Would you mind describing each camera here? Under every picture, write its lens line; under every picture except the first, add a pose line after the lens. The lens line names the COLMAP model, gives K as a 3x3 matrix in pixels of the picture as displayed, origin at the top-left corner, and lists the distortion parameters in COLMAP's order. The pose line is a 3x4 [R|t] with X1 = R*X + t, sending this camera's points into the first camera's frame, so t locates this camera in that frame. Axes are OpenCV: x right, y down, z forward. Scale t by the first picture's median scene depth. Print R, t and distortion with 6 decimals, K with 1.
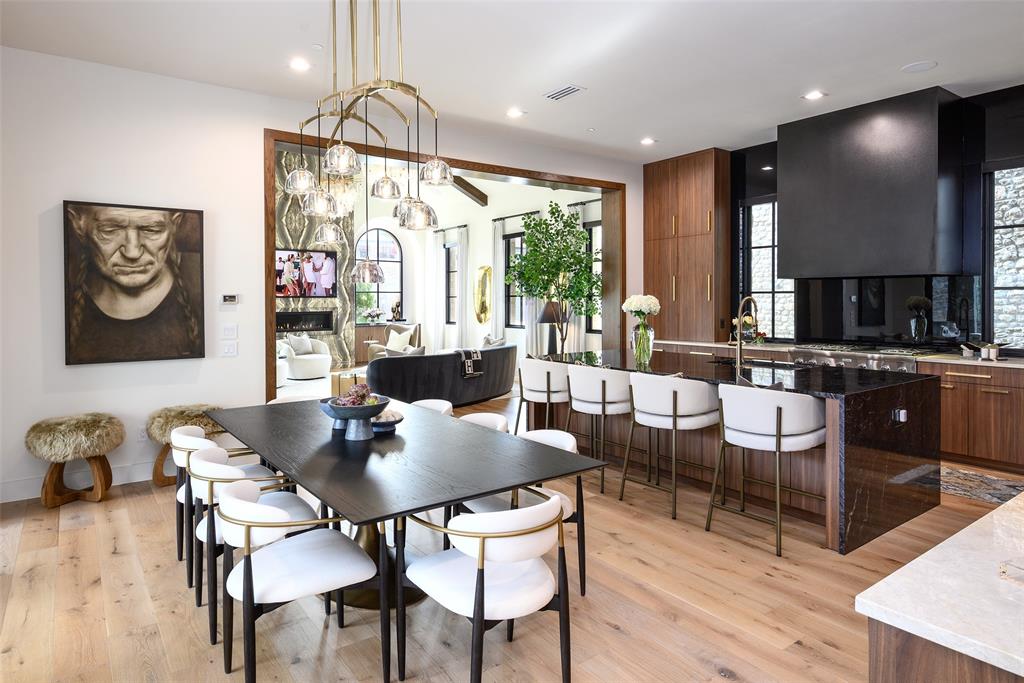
lens RADIAL K [[591.8, 0, 509.9], [0, 591.8, 299.3], [0, 0, 1]] dist [0.000421, 0.000687]
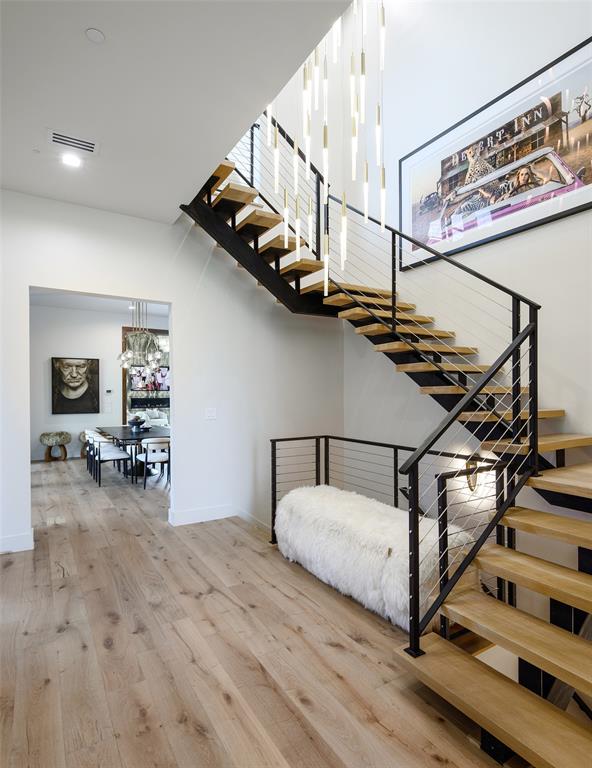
lens RADIAL K [[419.4, 0, 295.4], [0, 419.4, 388.2], [0, 0, 1]] dist [-0.000426, -0.000070]
pose [[0.996805, 0.002066, -0.079842, 0.553044], [-0.002704, 0.999965, -0.007872, -0.003452], [0.079823, 0.008063, 0.996776, -0.876660]]
